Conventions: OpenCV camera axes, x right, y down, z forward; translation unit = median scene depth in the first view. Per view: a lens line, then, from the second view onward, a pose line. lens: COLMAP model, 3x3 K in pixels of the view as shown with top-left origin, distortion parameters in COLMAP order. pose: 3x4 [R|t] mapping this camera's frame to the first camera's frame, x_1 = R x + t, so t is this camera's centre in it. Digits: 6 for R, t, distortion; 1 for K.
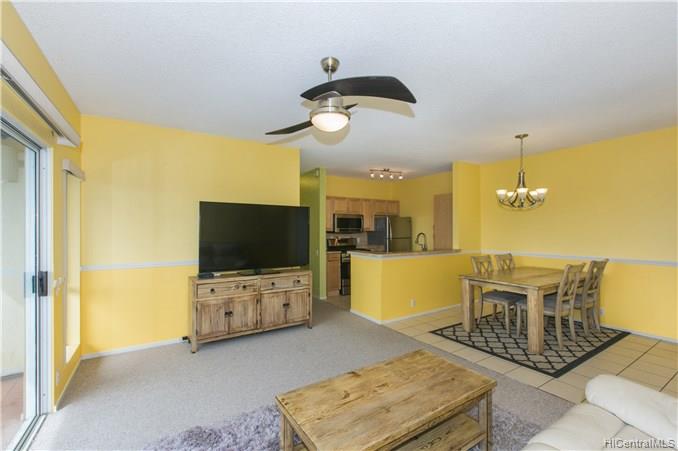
lens RADIAL K [[300.7, 0, 340.2], [0, 300.7, 229.5], [0, 0, 1]] dist [-0.000113, -0.000562]
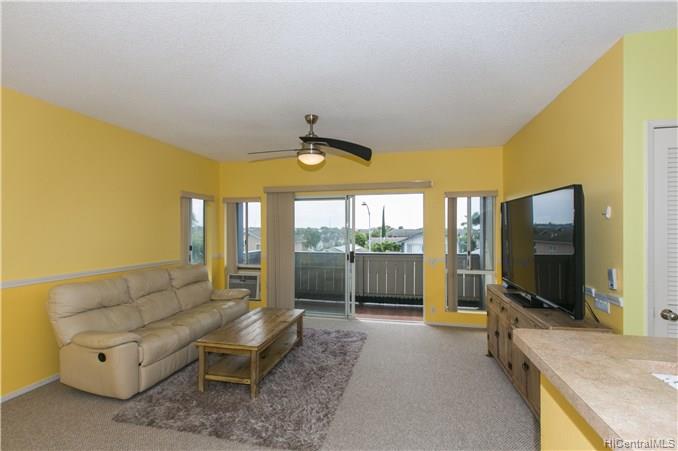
lens RADIAL K [[300.7, 0, 340.2], [0, 300.7, 229.5], [0, 0, 1]] dist [-0.000113, -0.000562]
pose [[-0.704851, 0.001933, -0.709353, 0.497831], [0.000449, 0.999997, 0.002278, -0.012302], [0.709355, 0.001287, -0.704850, 1.191676]]
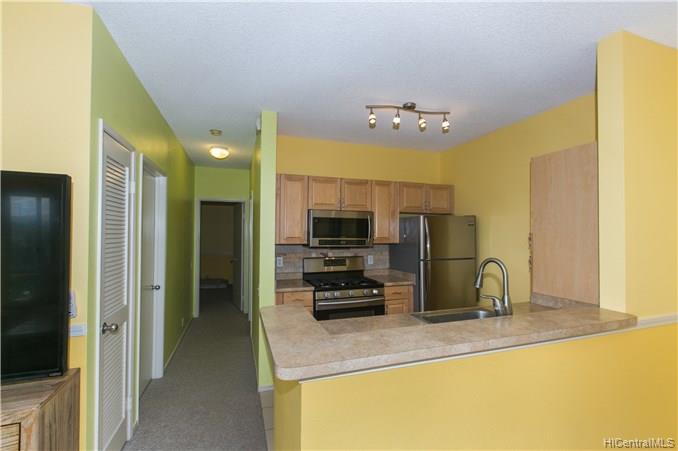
lens RADIAL K [[307.3, 0, 340.5], [0, 307.3, 228.5], [0, 0, 1]] dist [0.013041, -0.004224]
pose [[0.971740, -0.000422, -0.236052, 0.255952], [-0.003742, 0.999845, -0.017195, -0.020173], [0.236023, 0.017592, 0.971588, 0.855283]]
